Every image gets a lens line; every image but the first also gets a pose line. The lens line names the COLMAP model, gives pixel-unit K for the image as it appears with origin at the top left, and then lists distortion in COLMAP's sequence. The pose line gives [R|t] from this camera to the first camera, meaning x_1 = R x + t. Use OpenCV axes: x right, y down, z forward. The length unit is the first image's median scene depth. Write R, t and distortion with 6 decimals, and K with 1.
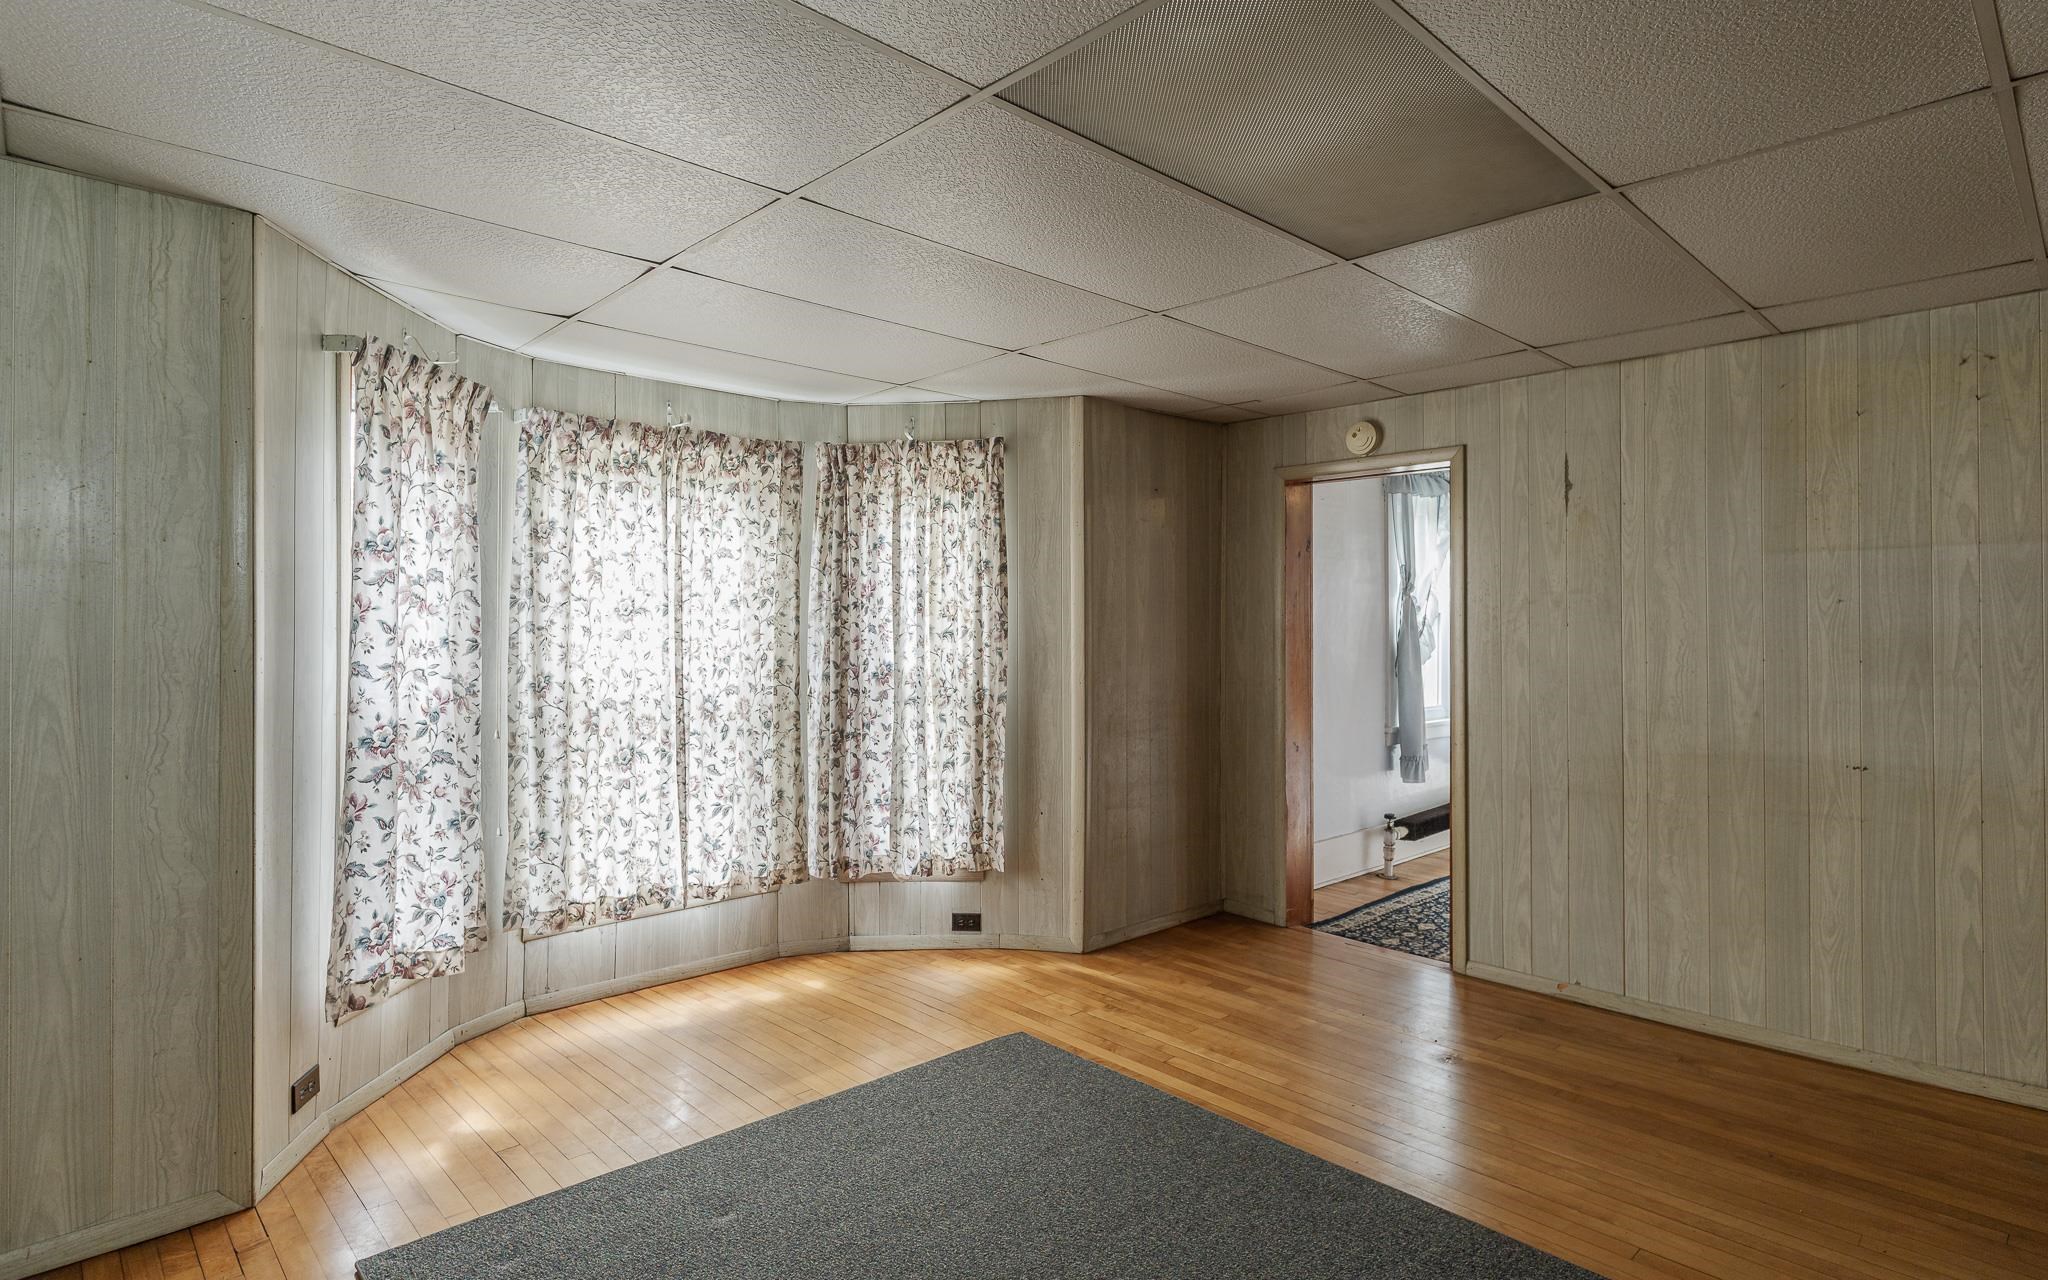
lens RADIAL K [[1063.6, 0, 1017.6], [0, 1063.6, 561.7], [0, 0, 1]] dist [0.000809, -0.002537]
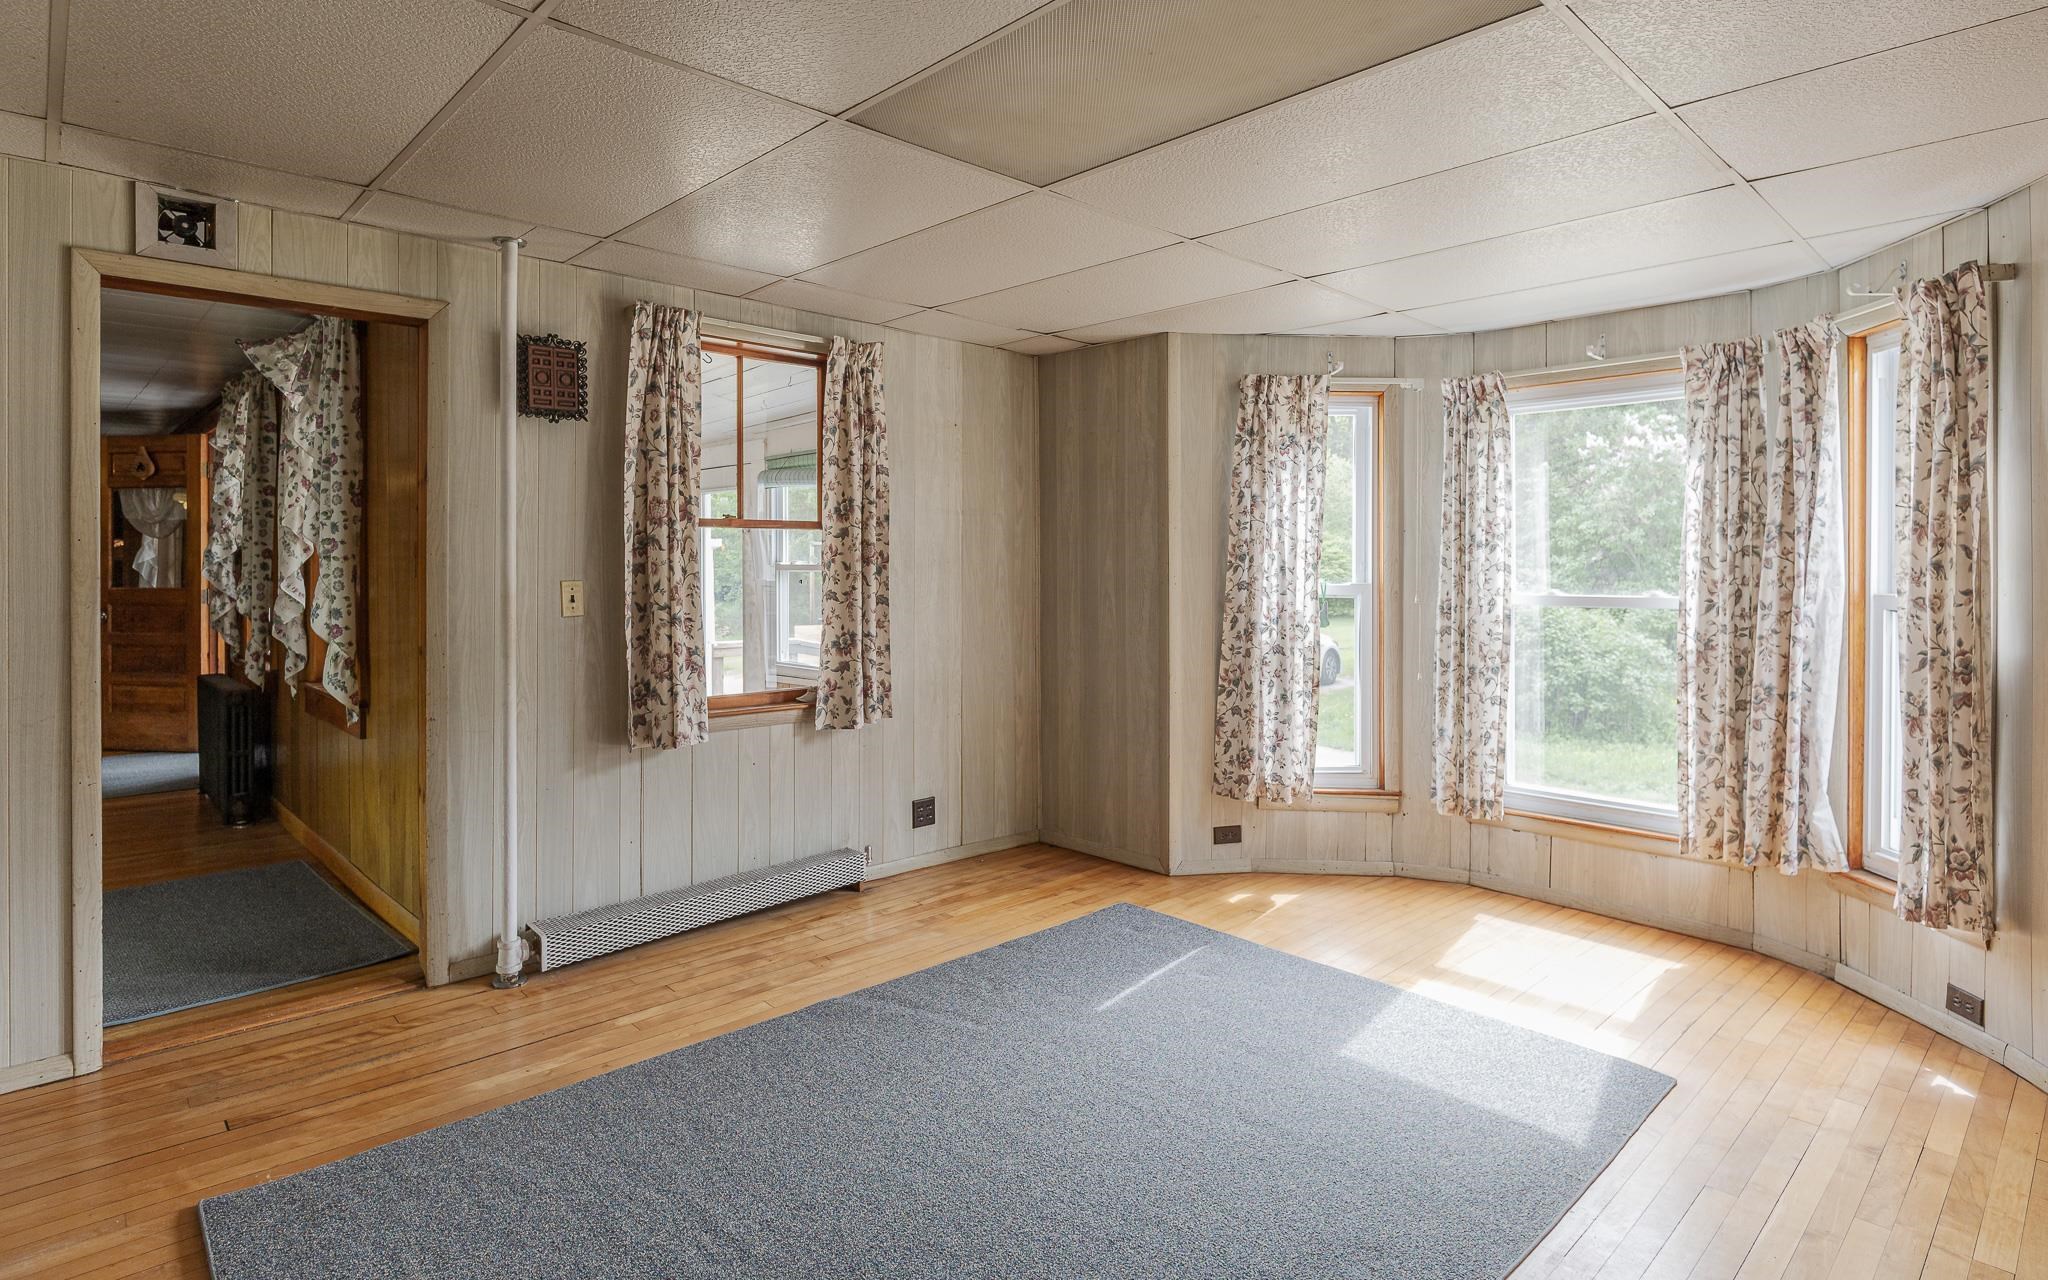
lens RADIAL K [[1063.6, 0, 1017.6], [0, 1063.6, 561.7], [0, 0, 1]] dist [0.000809, -0.002537]
pose [[-0.015566, -0.003359, -0.999873, 0.658518], [0.051782, 0.998650, -0.004161, 0.032743], [0.998537, -0.051841, -0.015371, 0.448636]]
